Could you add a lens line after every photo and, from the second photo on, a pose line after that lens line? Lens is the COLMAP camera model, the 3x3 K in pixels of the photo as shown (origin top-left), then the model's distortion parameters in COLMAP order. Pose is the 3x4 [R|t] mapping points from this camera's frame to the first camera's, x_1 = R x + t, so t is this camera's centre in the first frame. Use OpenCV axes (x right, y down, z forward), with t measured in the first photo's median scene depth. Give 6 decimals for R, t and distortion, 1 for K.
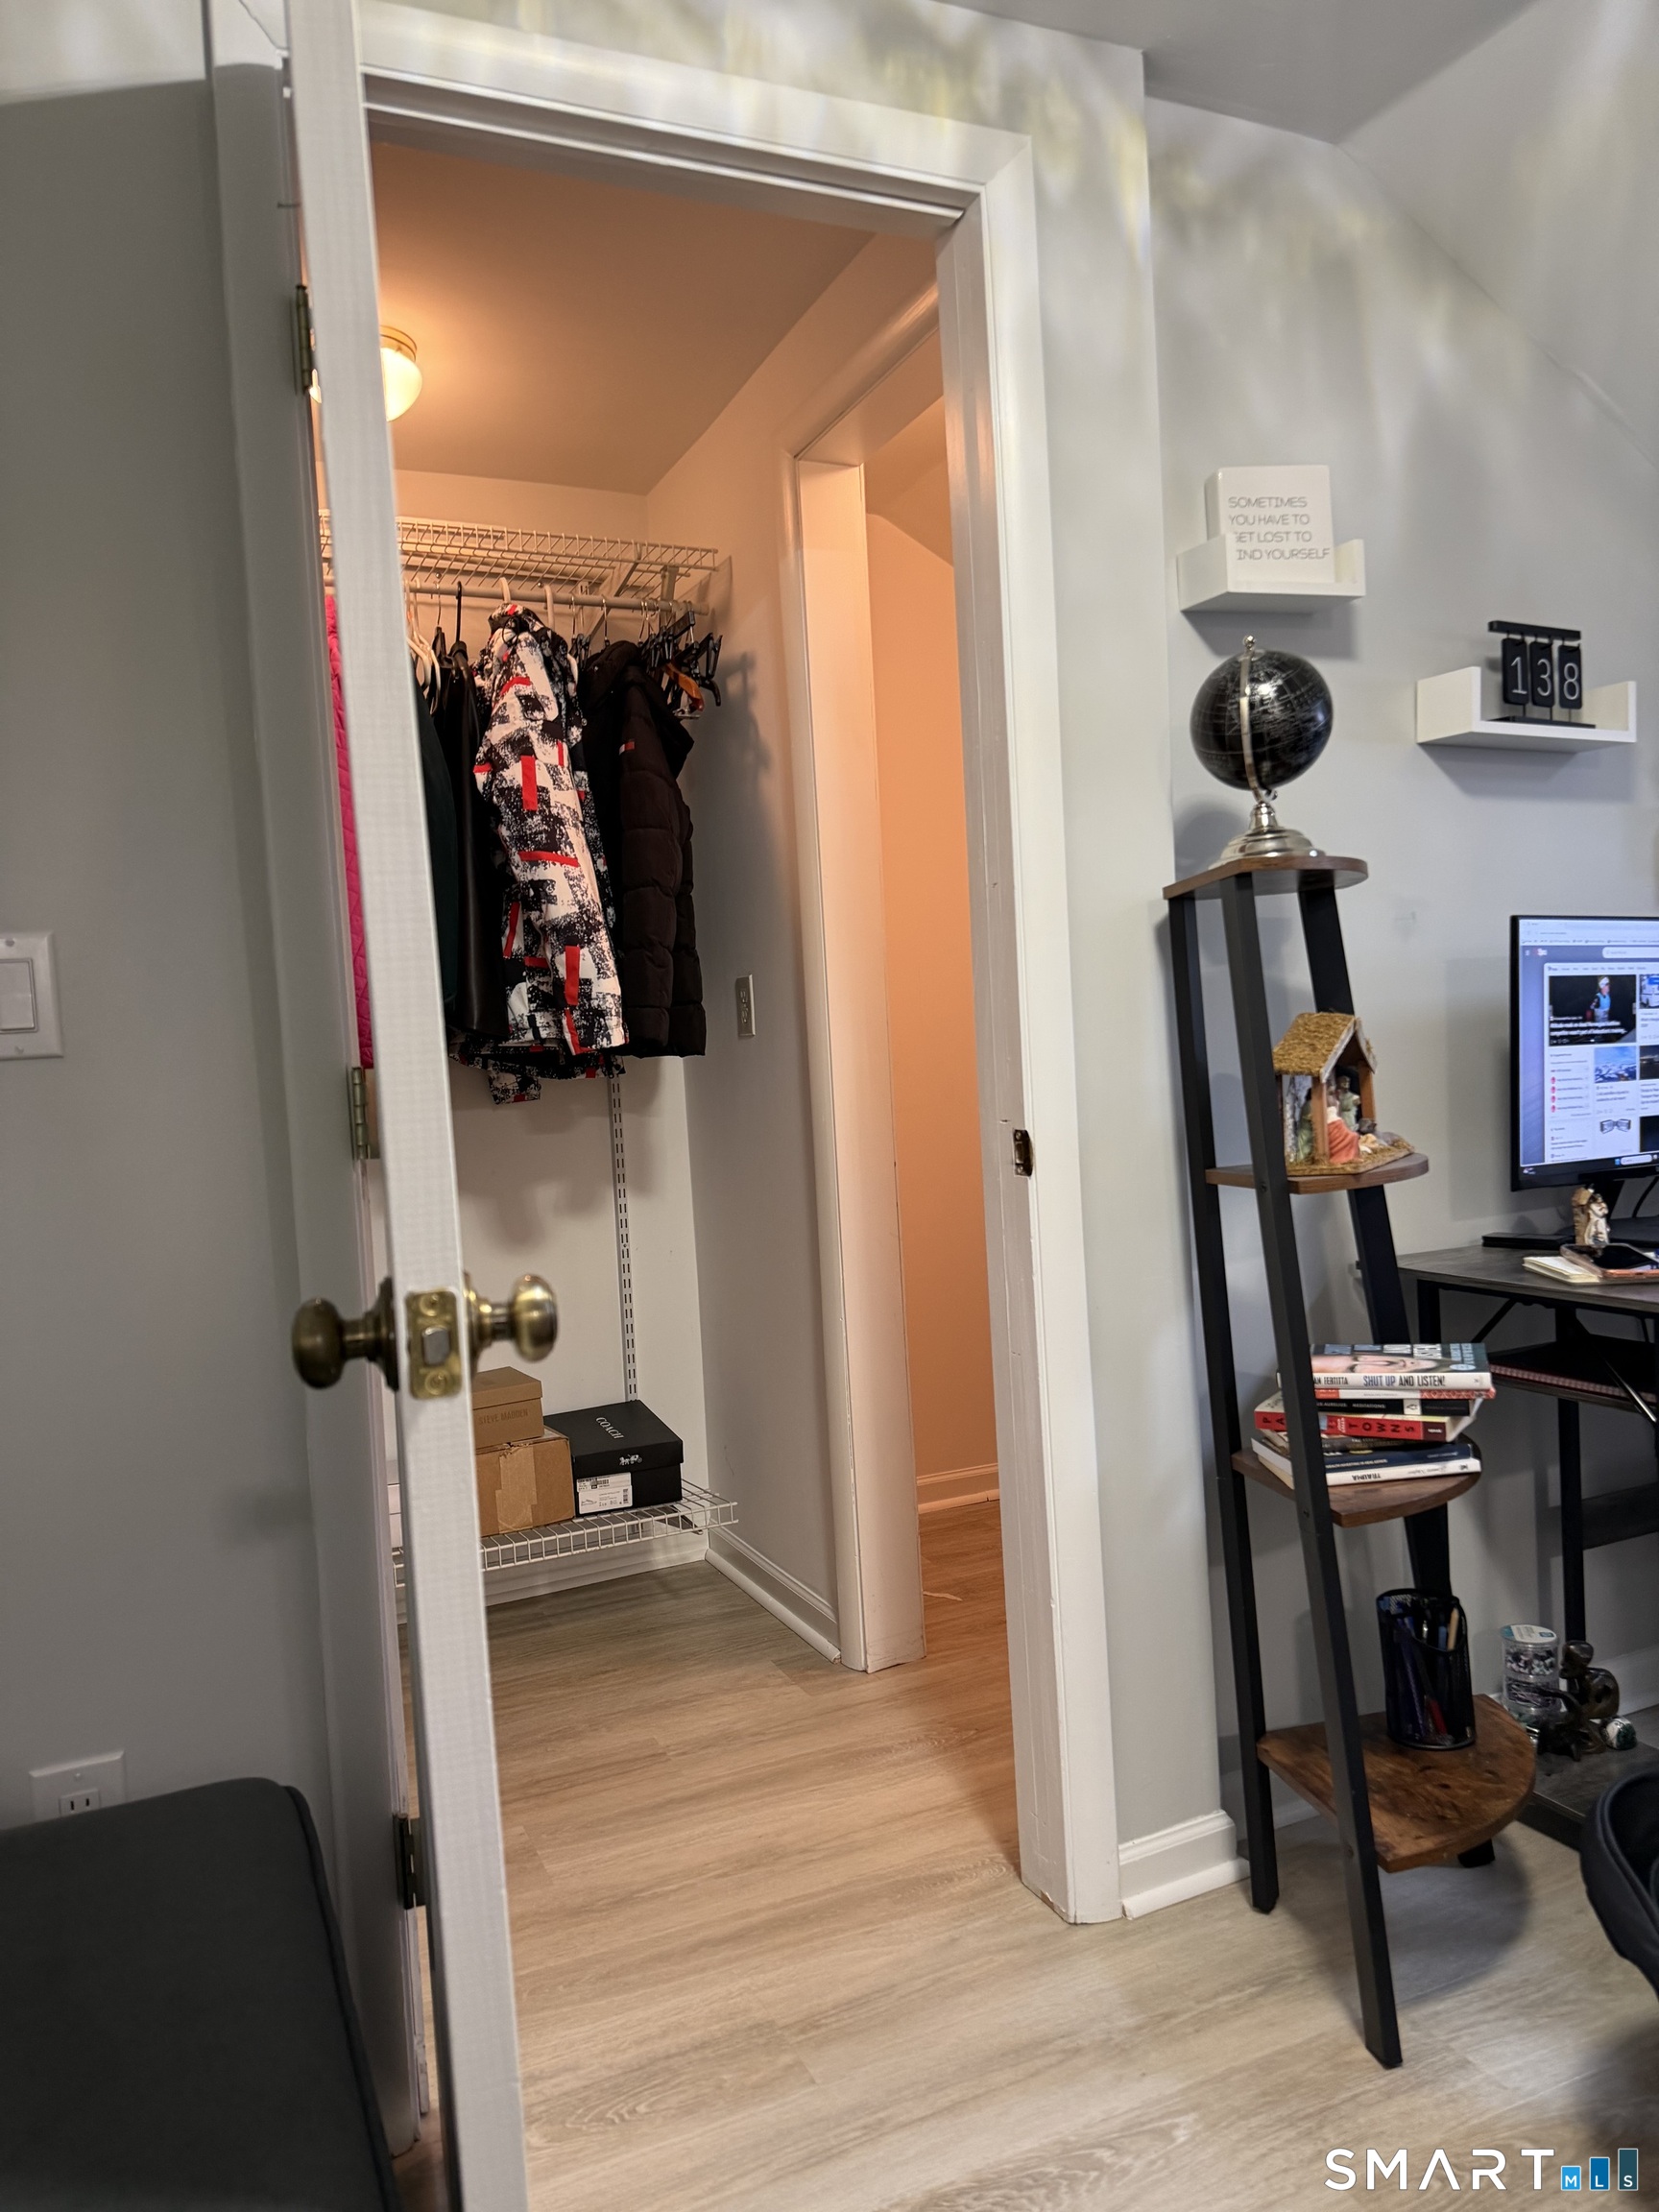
lens RADIAL K [[1565.9, 0, 829.5], [0, 1565.9, 1106.0], [0, 0, 1]] dist [0.043551, -0.038283]
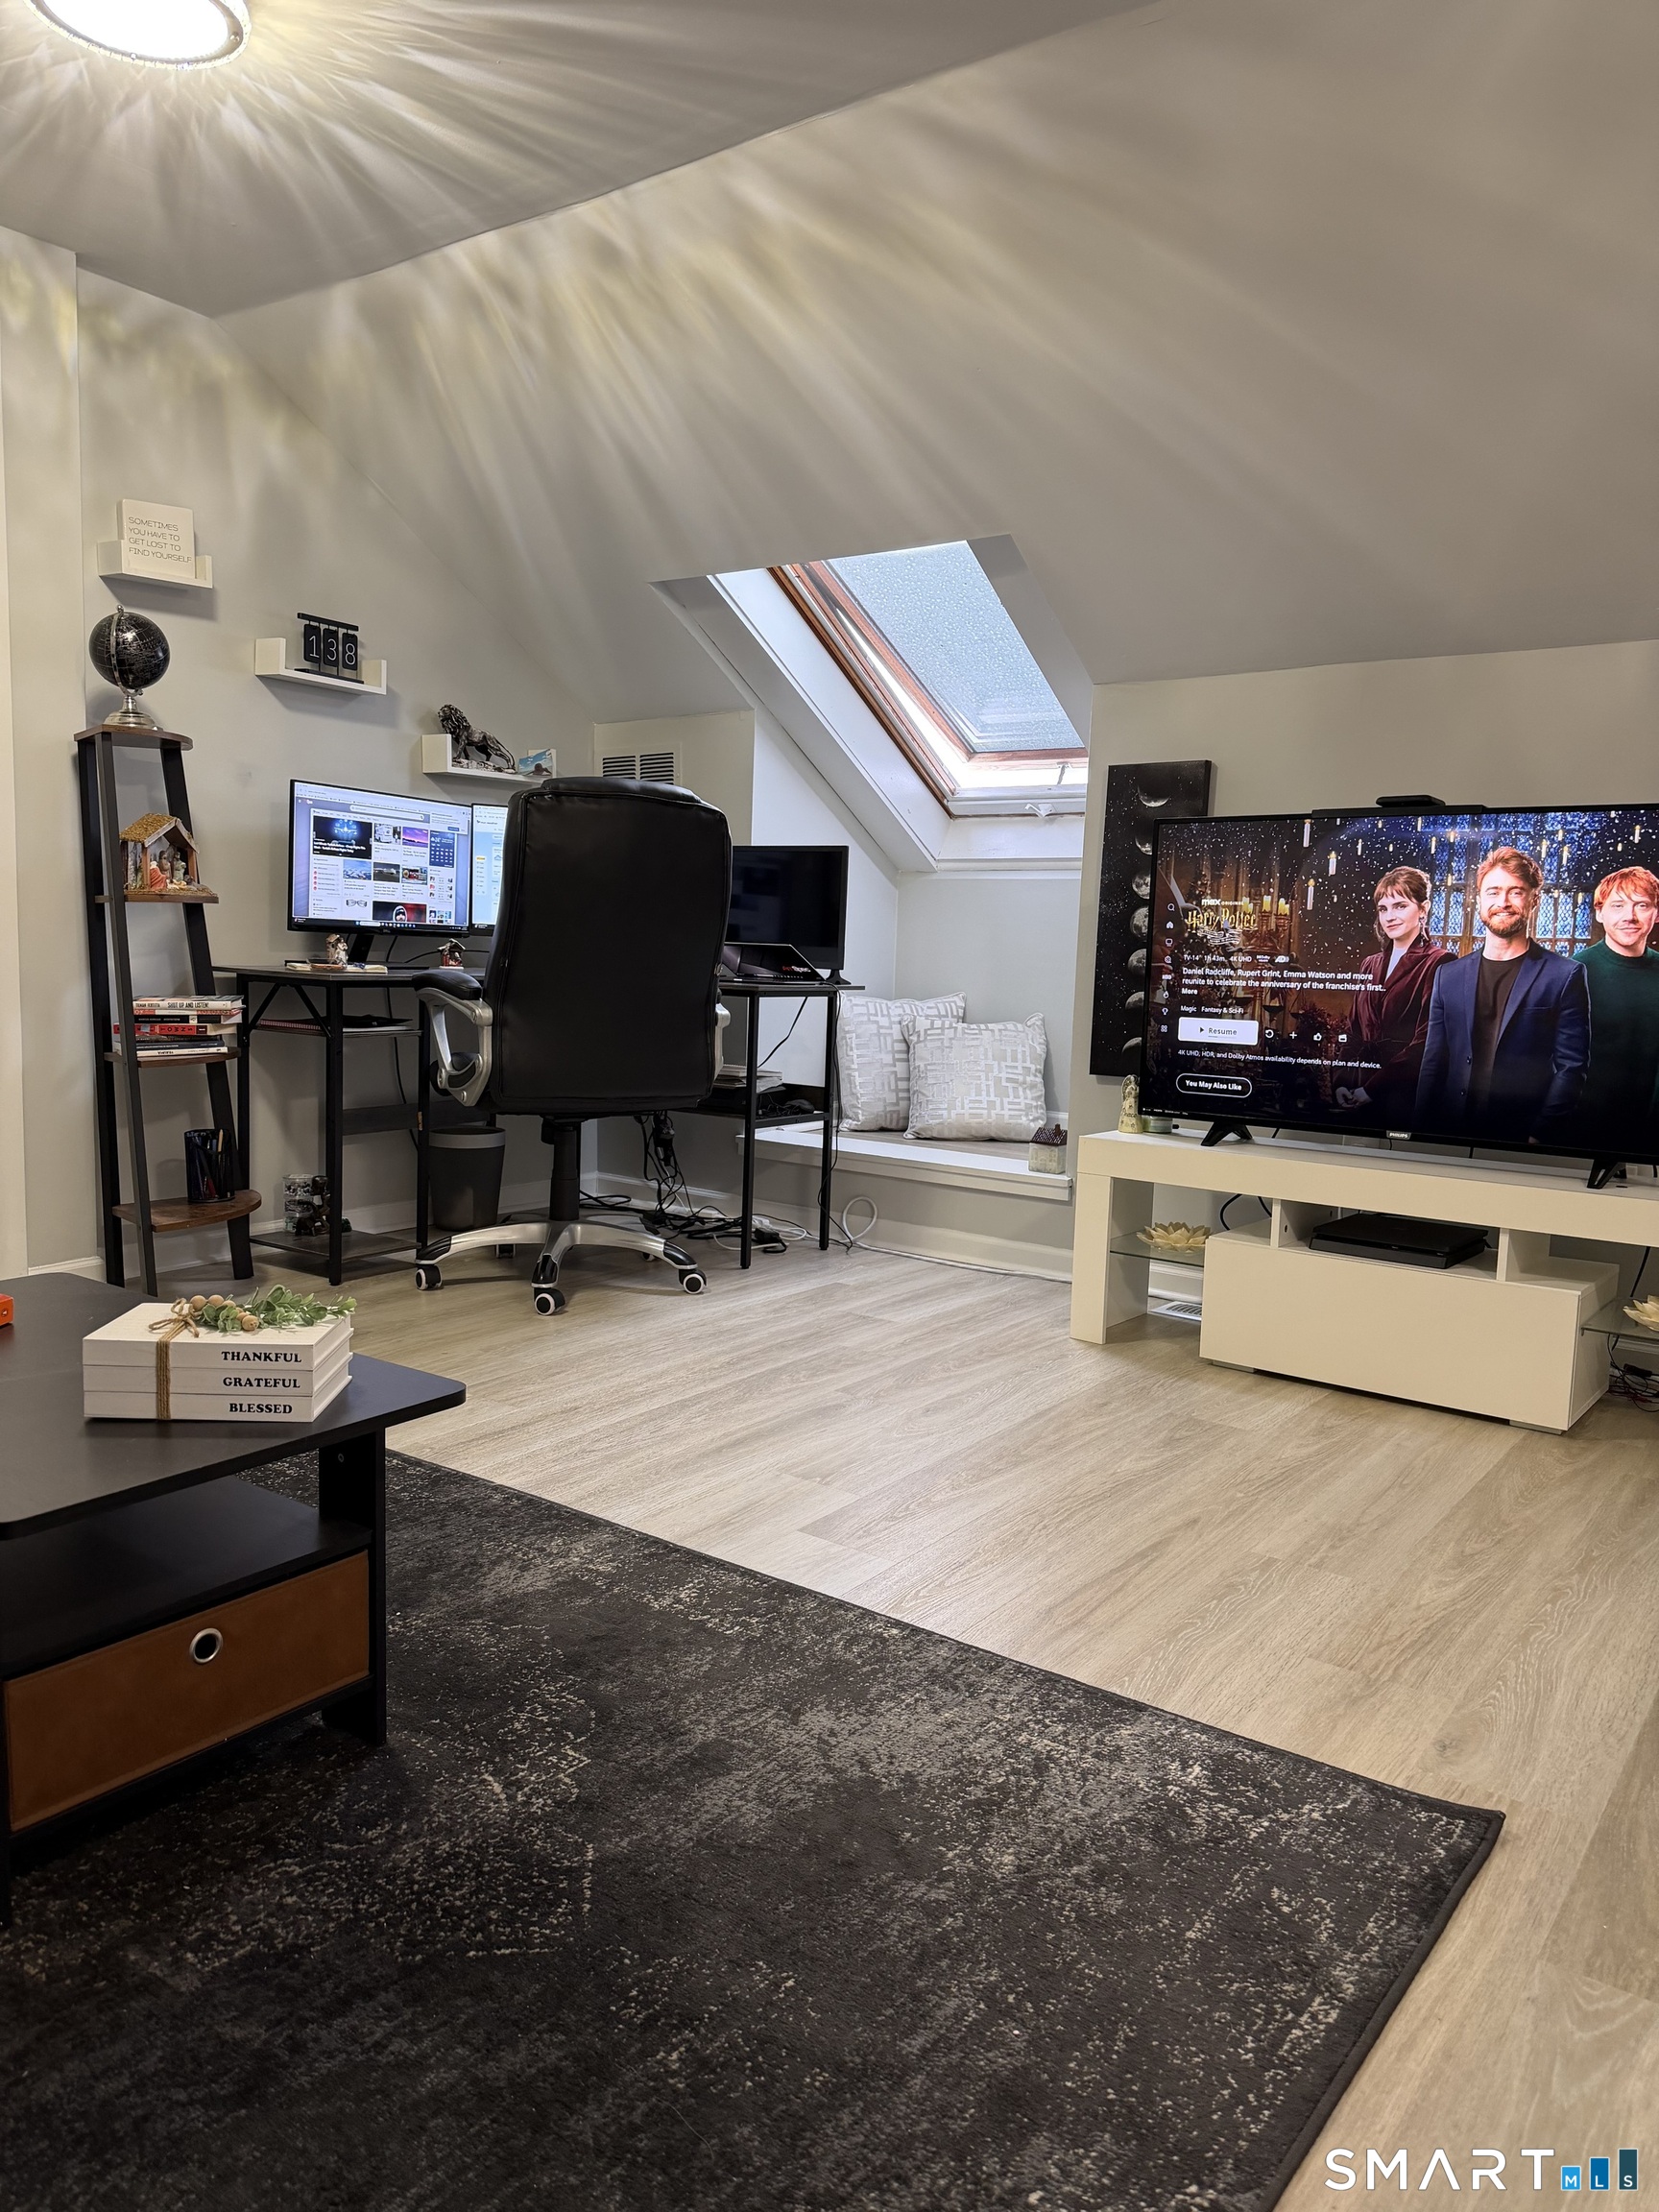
lens RADIAL K [[1565.9, 0, 829.5], [0, 1565.9, 1106.0], [0, 0, 1]] dist [0.043551, -0.038283]
pose [[0.858952, 0.027771, 0.511302, 0.039257], [-0.069169, 0.995669, 0.062119, 0.101710], [-0.507363, -0.088723, 0.857153, -0.934550]]
